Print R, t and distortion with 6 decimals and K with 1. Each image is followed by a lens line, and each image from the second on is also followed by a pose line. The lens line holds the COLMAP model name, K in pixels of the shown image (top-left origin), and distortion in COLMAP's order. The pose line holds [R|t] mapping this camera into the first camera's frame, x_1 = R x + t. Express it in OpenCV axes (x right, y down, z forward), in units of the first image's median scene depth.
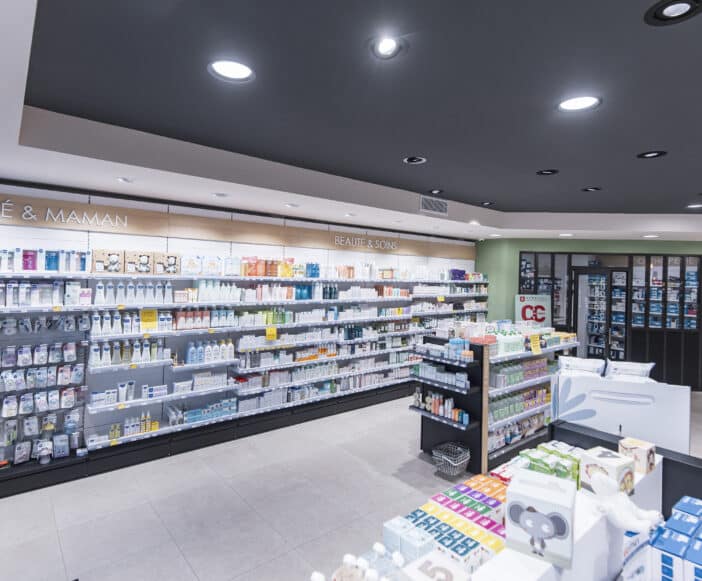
lens RADIAL K [[411.1, 0, 348.9], [0, 411.1, 273.9], [0, 0, 1]] dist [0.013983, -0.004073]
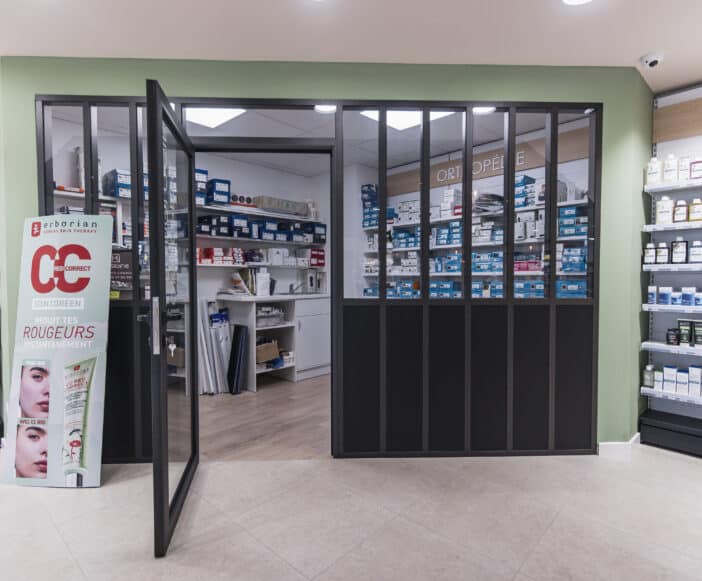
lens RADIAL K [[411.1, 0, 348.7], [0, 411.1, 292.7], [0, 0, 1]] dist [0.013983, -0.004073]
pose [[0.992569, -0.029535, 0.118041, 0.648556], [0.023733, 0.998454, 0.050258, 0.104410], [-0.119343, -0.047083, 0.991736, 0.628290]]
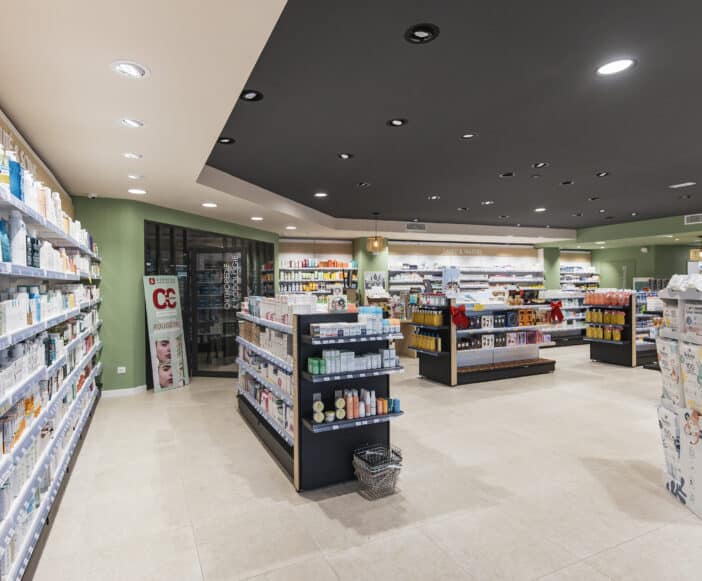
lens RADIAL K [[411.1, 0, 343.7], [0, 411.1, 291.7], [0, 0, 1]] dist [0.013983, -0.004073]
pose [[0.255984, -0.041751, 0.965779, -0.247870], [0.008842, 0.999126, 0.040848, 0.052338], [-0.966641, -0.001917, 0.256130, 0.452654]]
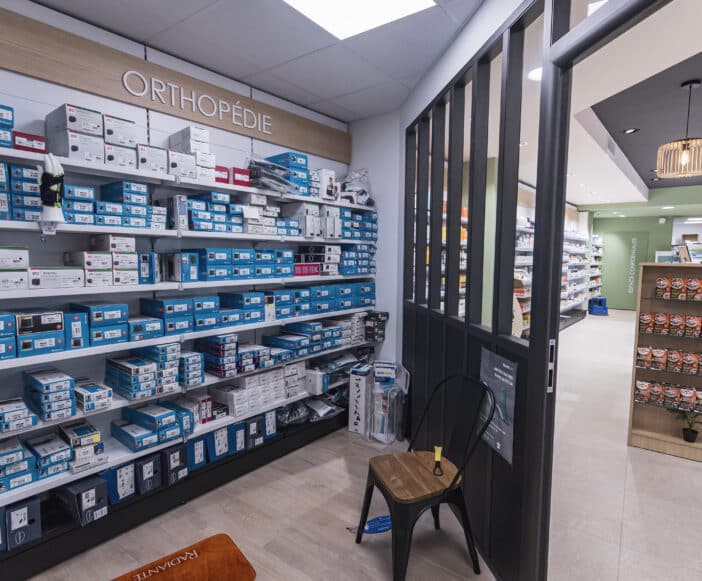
lens RADIAL K [[411.1, 0, 352.3], [0, 411.1, 290.8], [0, 0, 1]] dist [0.013983, -0.004073]
pose [[-0.273612, -0.111547, 0.955350, 0.511266], [-0.024177, 0.993736, 0.109105, 0.077482], [-0.961536, 0.006755, -0.274595, 1.175515]]
